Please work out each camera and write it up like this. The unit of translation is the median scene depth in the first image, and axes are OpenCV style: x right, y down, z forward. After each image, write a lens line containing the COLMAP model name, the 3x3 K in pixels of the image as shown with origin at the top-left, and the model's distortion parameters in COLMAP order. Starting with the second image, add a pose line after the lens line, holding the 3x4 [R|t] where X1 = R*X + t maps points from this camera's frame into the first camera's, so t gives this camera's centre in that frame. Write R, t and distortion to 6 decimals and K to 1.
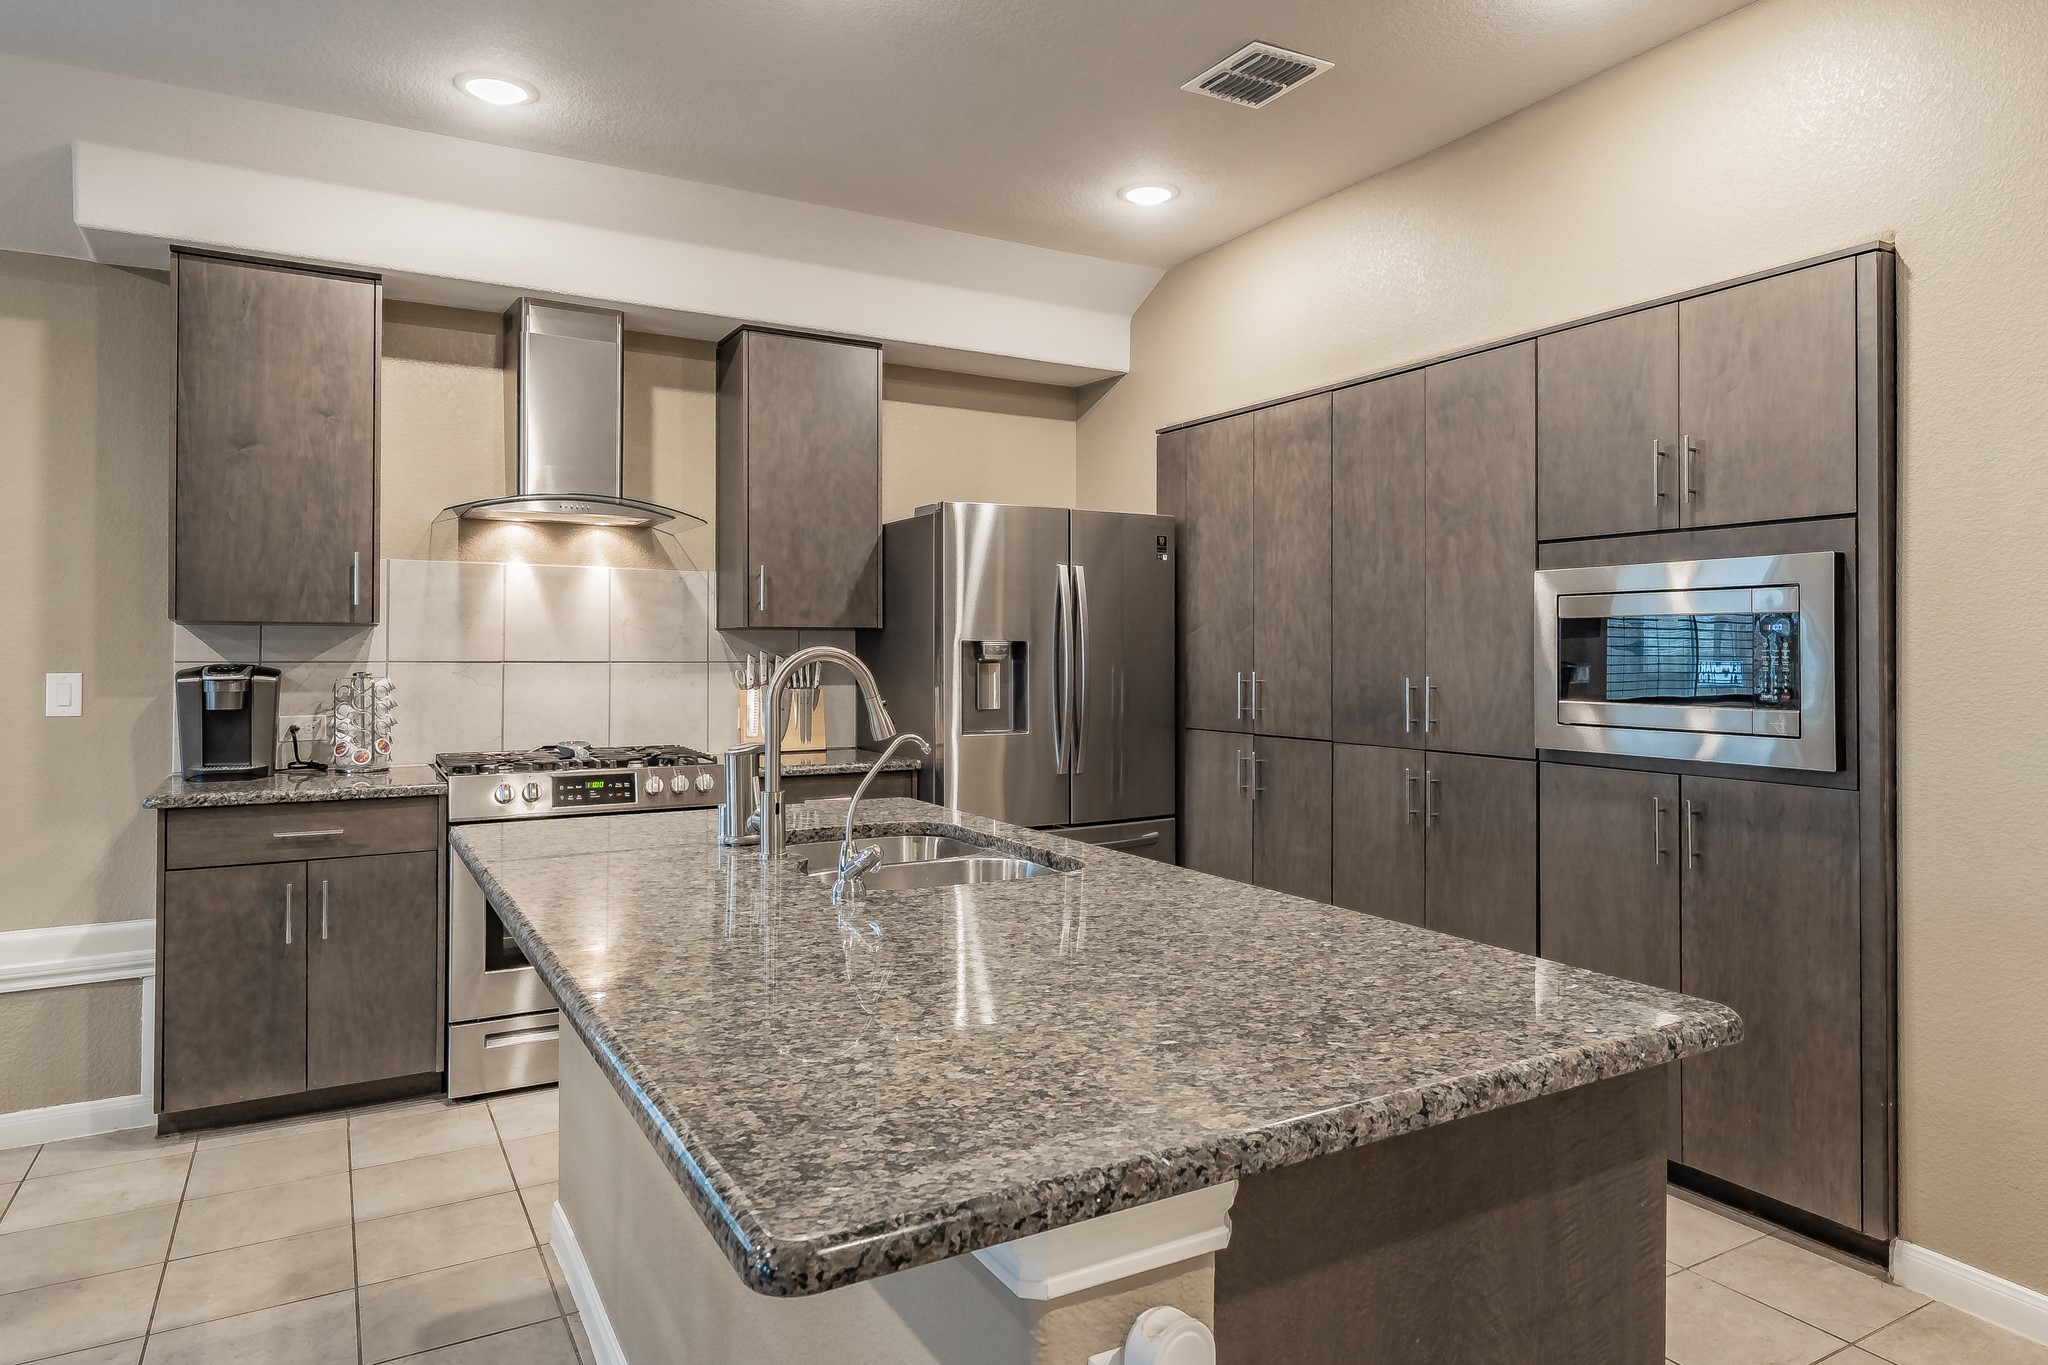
lens RADIAL K [[1263.0, 0, 1100.3], [0, 1263.0, 639.2], [0, 0, 1]] dist [0.011467, -0.005248]
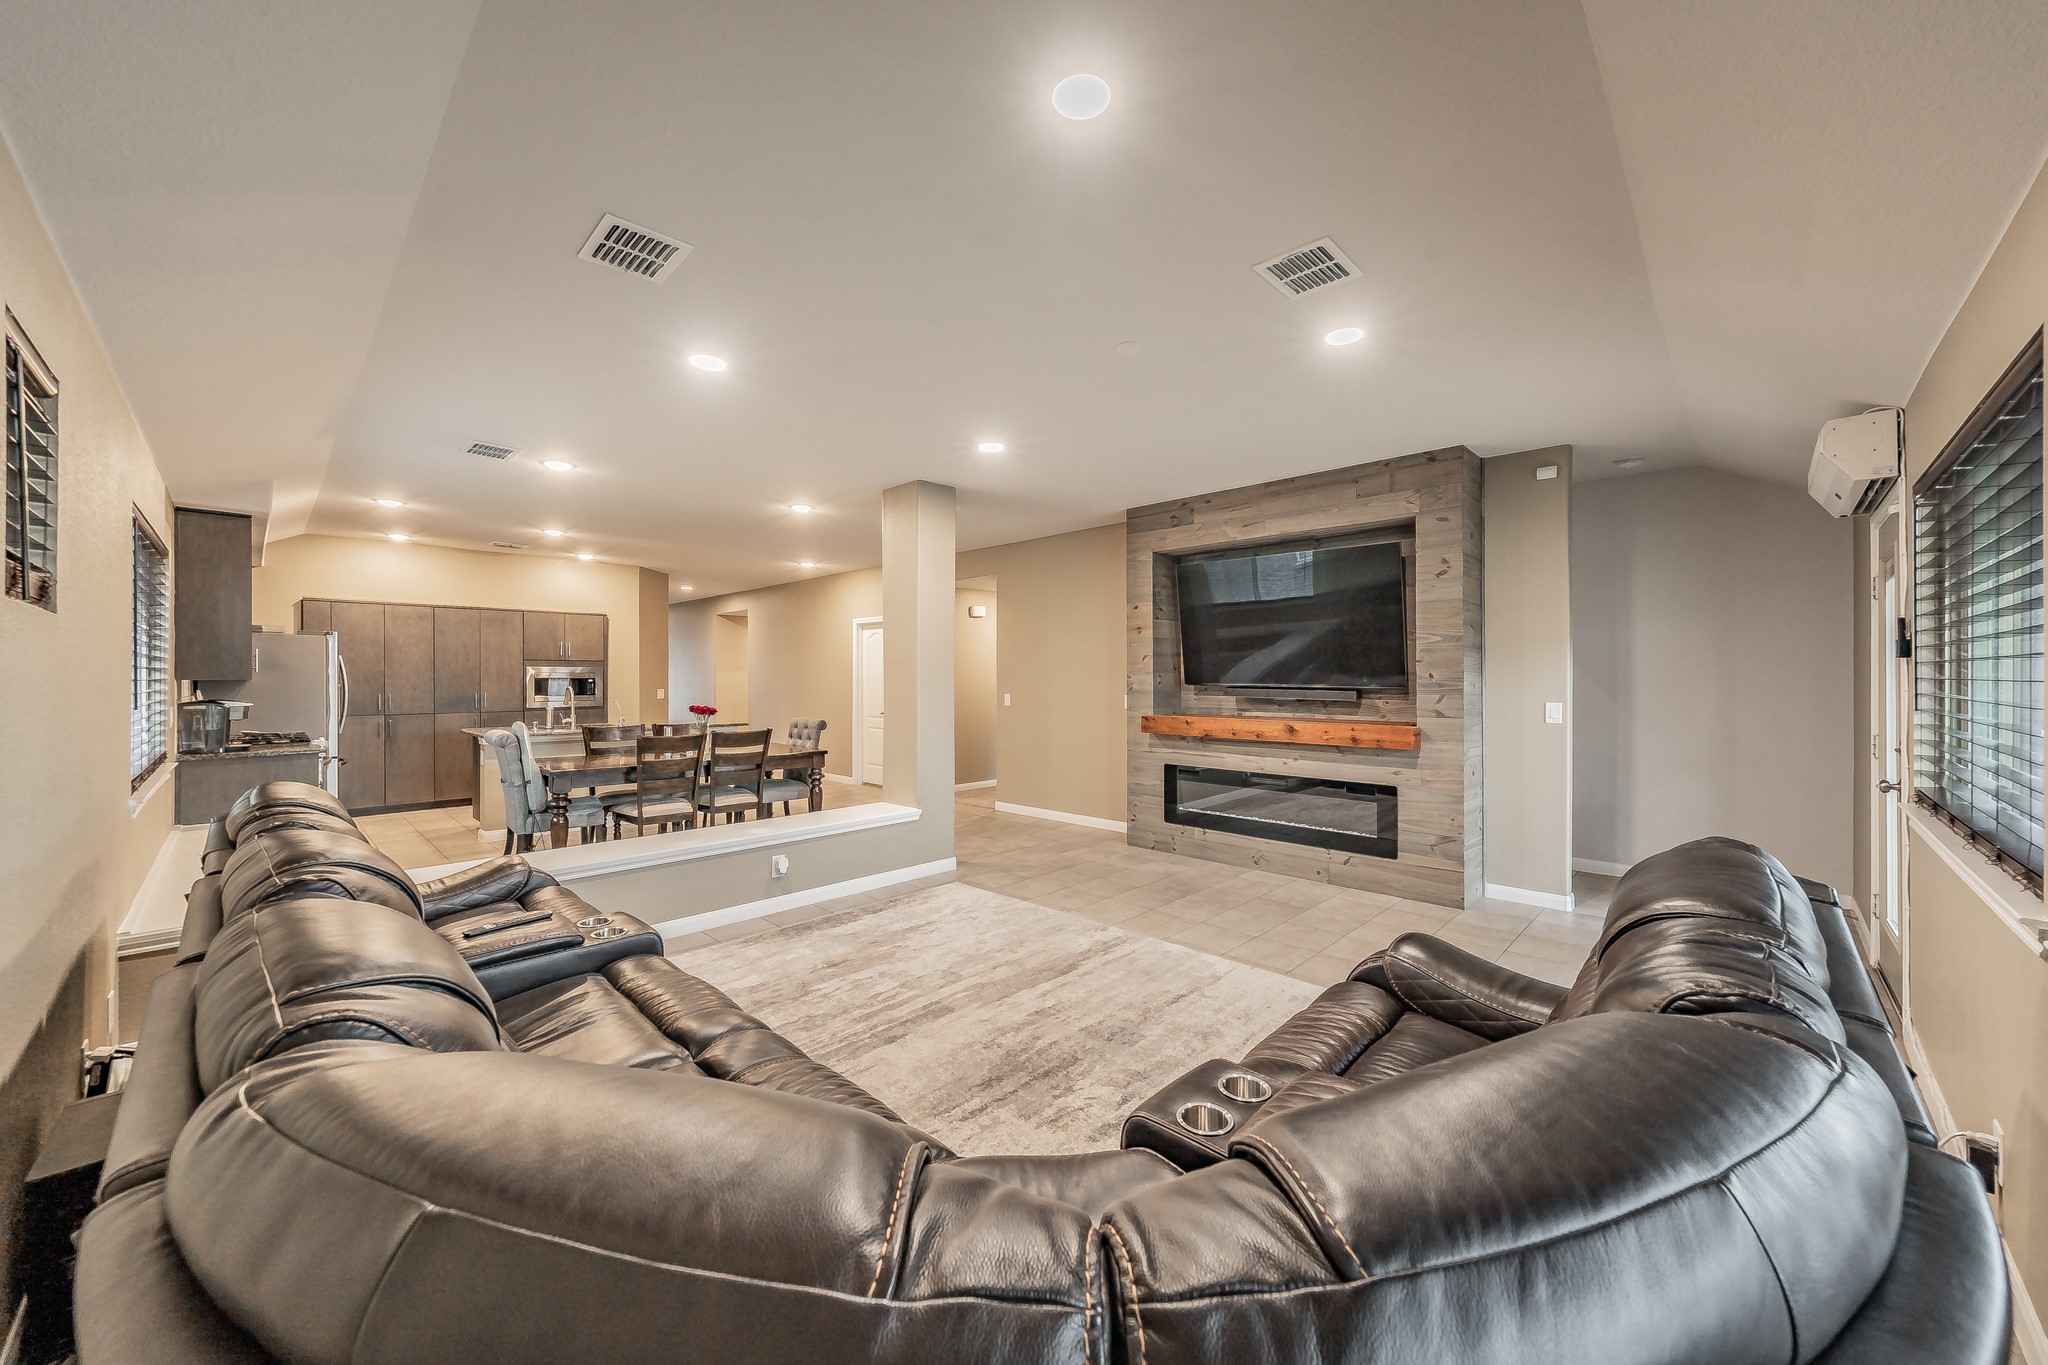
lens RADIAL K [[752.2, 0, 1035.7], [0, 752.2, 679.1], [0, 0, 1]] dist [-0.000404, -0.000110]
pose [[-0.253568, -0.003725, 0.967310, -2.327632], [-0.008538, 0.999962, 0.001612, -0.027803], [-0.967280, -0.007850, -0.253590, -0.027798]]
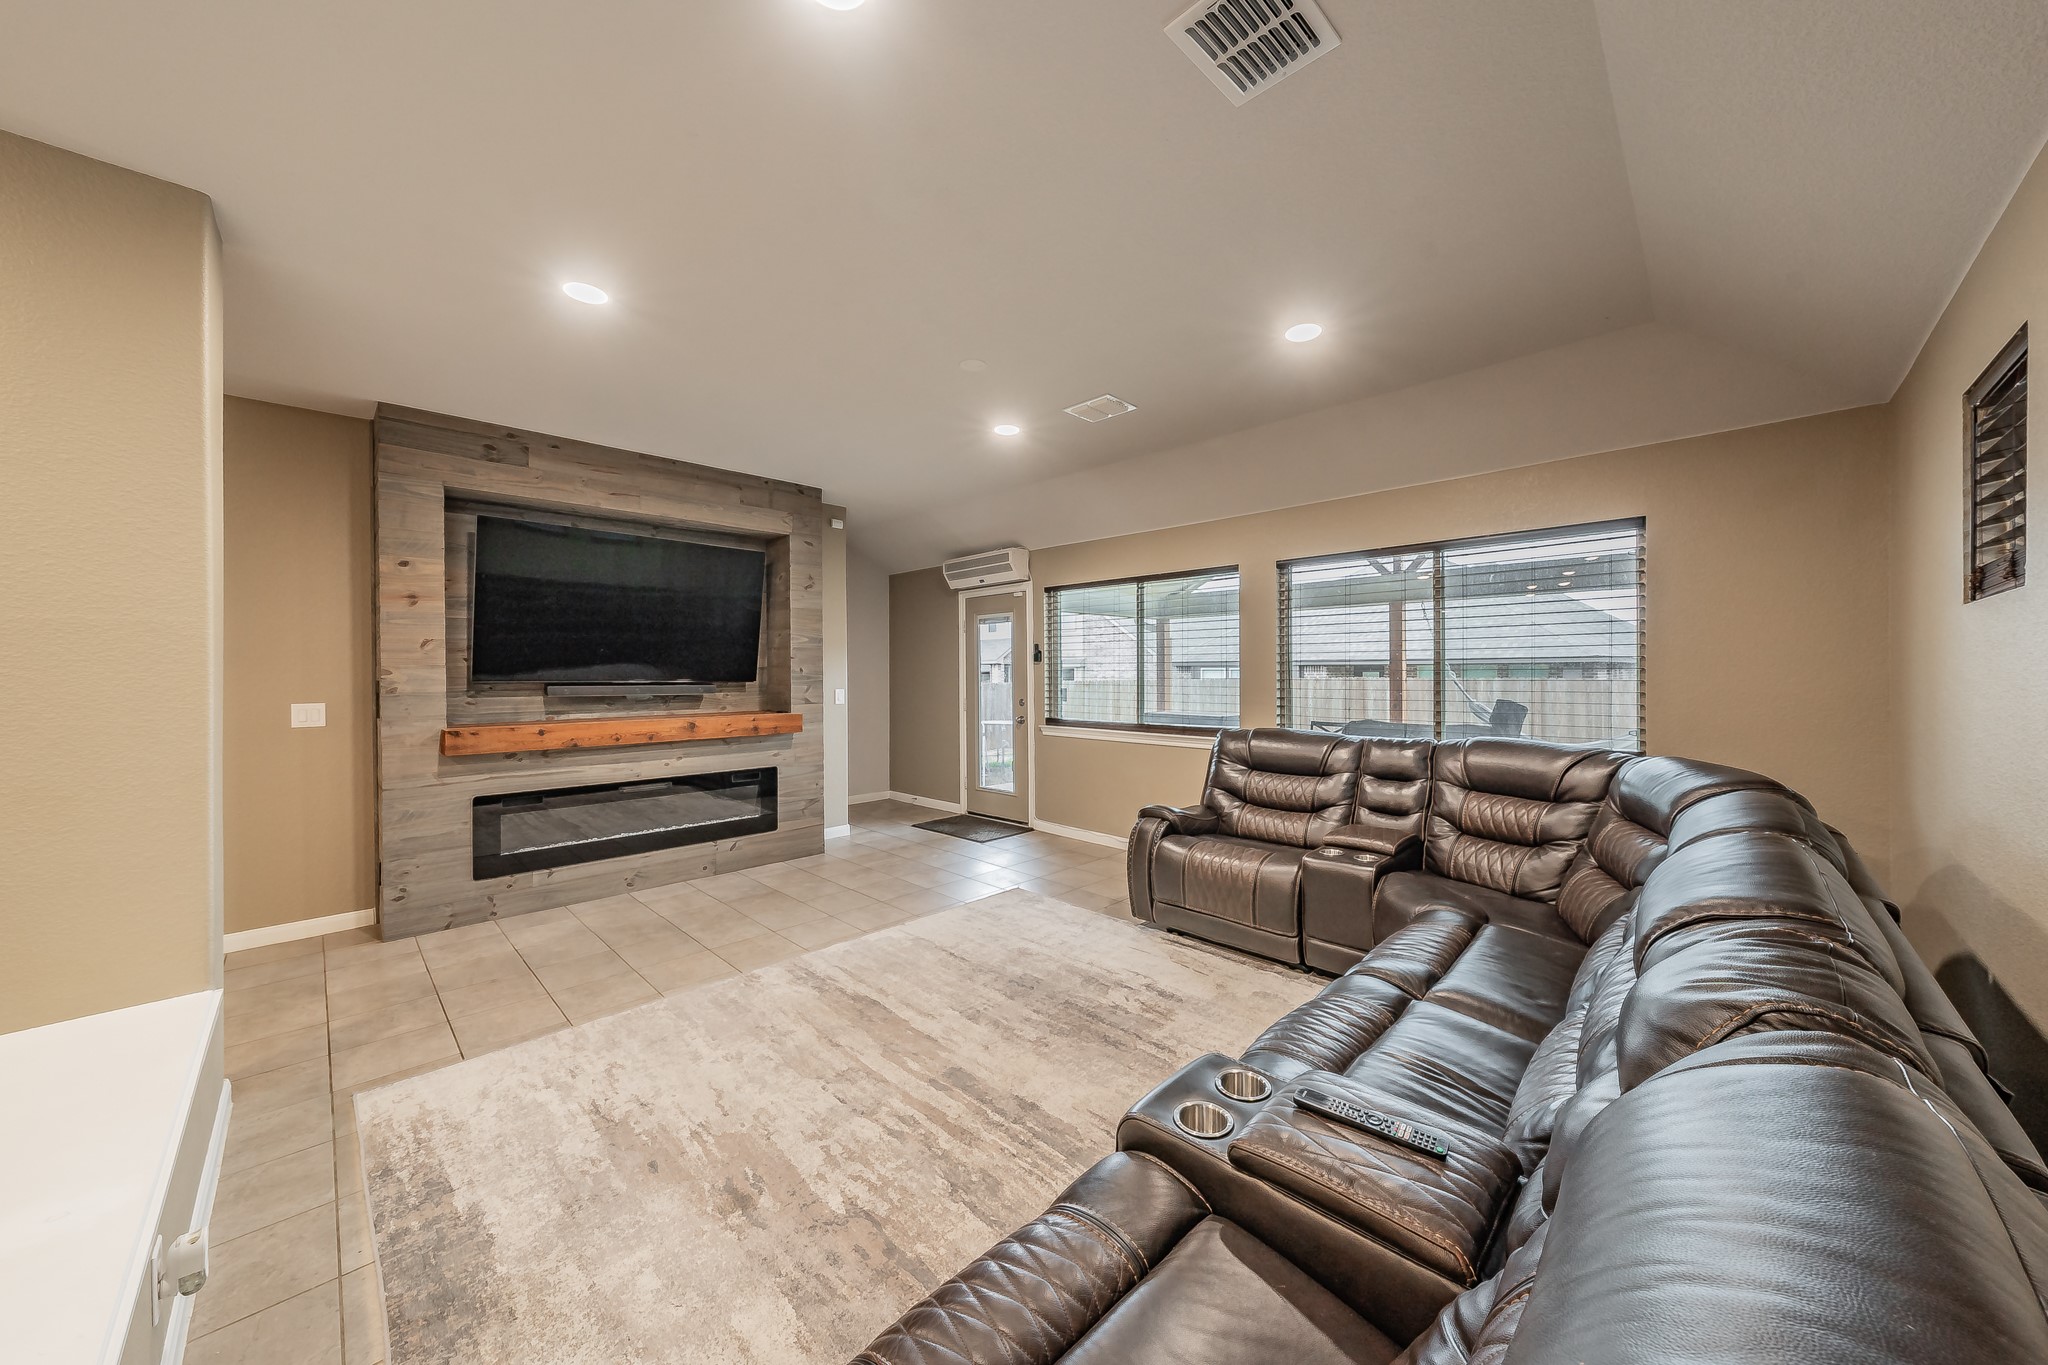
lens RADIAL K [[707.2, 0, 1021.2], [0, 707.2, 676.4], [0, 0, 1]] dist [0.000670, -0.000118]
pose [[-0.972825, 0.004492, -0.231498, -1.381275], [0.004905, 0.999987, -0.001208, -0.020092], [0.231490, -0.002311, -0.972835, 0.513444]]
